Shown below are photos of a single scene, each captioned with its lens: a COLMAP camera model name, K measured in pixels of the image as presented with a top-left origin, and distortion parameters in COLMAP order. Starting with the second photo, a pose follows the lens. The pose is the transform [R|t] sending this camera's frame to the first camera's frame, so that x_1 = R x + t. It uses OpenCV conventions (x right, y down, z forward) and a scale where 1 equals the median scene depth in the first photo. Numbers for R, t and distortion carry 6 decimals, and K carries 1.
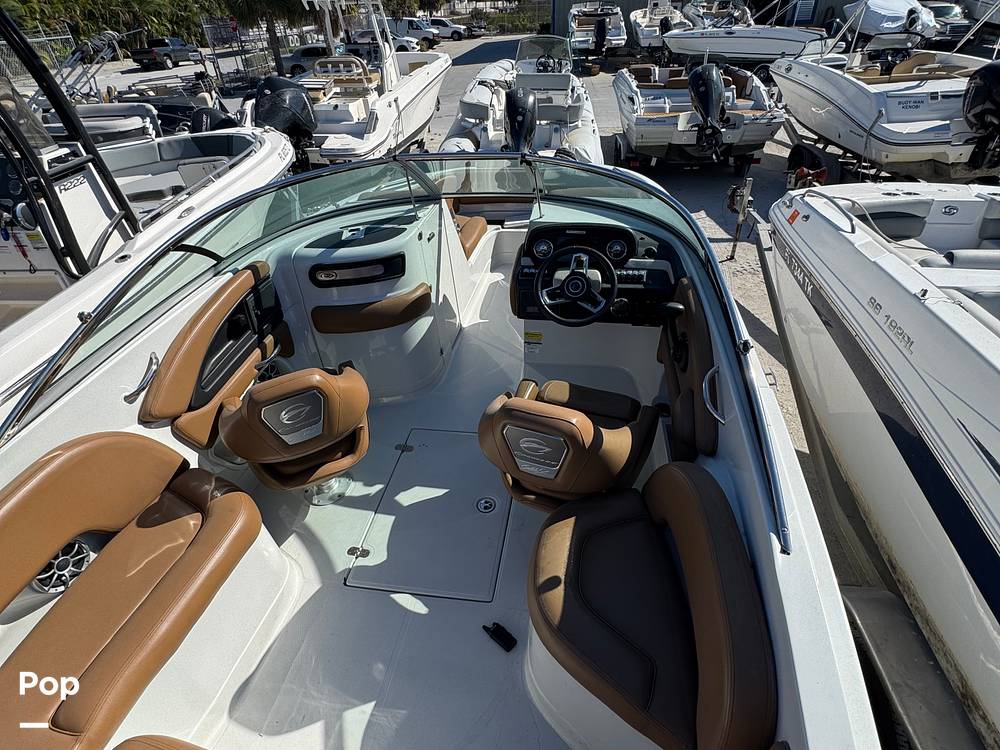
lens RADIAL K [[533.0, 0, 504.9], [0, 533.0, 374.9], [0, 0, 1]] dist [0.000706, -0.001958]
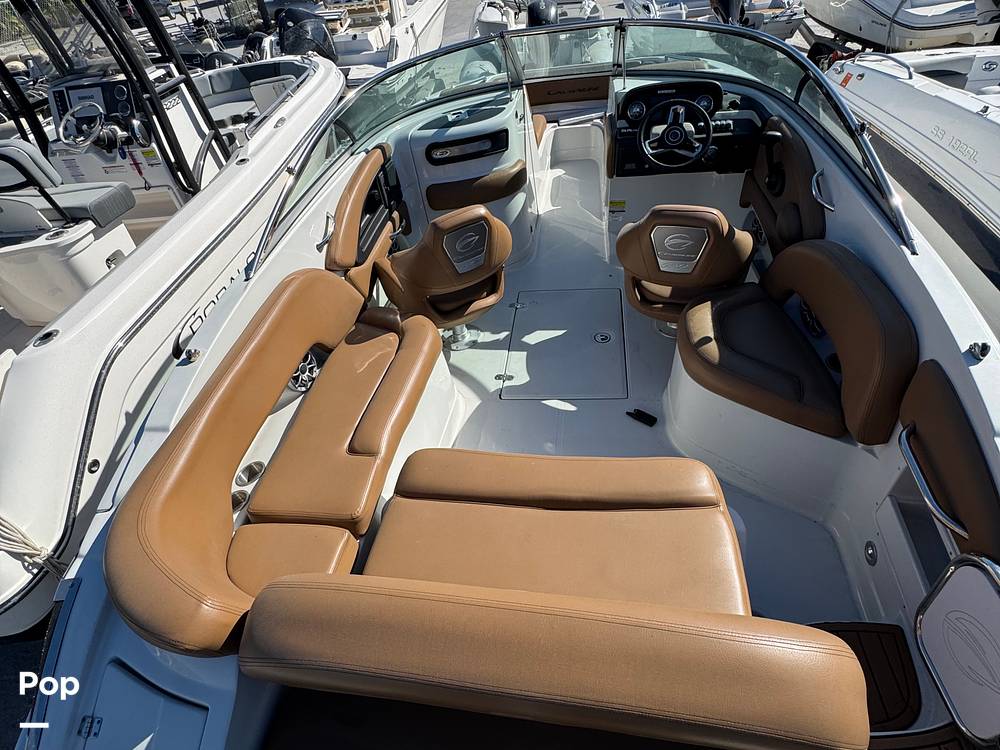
lens RADIAL K [[533.0, 0, 504.3], [0, 533.0, 375.9], [0, 0, 1]] dist [0.000706, -0.001958]
pose [[0.997409, -0.071035, -0.011385, -0.077177], [0.071768, 0.993451, 0.088908, 0.065997], [0.004994, -0.089495, 0.995975, -0.056440]]
